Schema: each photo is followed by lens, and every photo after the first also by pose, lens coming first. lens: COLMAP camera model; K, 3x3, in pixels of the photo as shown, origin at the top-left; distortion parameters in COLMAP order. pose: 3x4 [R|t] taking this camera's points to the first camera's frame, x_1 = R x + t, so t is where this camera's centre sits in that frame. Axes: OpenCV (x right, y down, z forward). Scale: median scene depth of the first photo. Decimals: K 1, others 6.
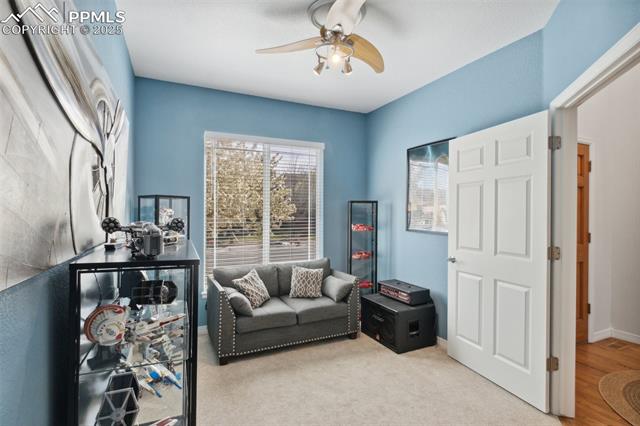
lens RADIAL K [[301.0, 0, 315.0], [0, 301.0, 212.1], [0, 0, 1]] dist [-0.002470, -0.001044]
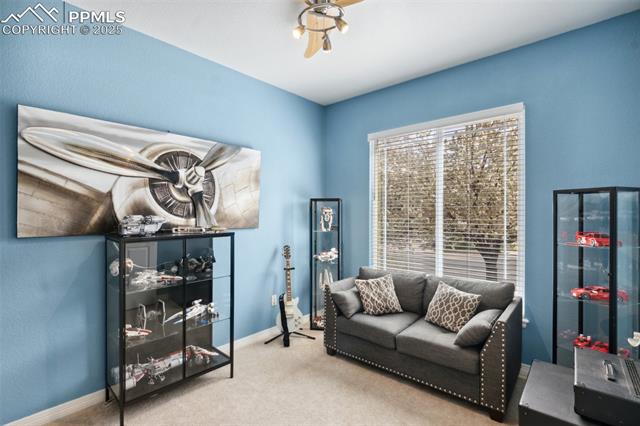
lens RADIAL K [[301.0, 0, 315.0], [0, 301.0, 212.1], [0, 0, 1]] dist [-0.002470, -0.001044]
pose [[0.408908, -0.000891, -0.912575, 0.552500], [0.003791, 0.999993, 0.000722, -0.000763], [0.912568, -0.003755, 0.408909, 0.436398]]
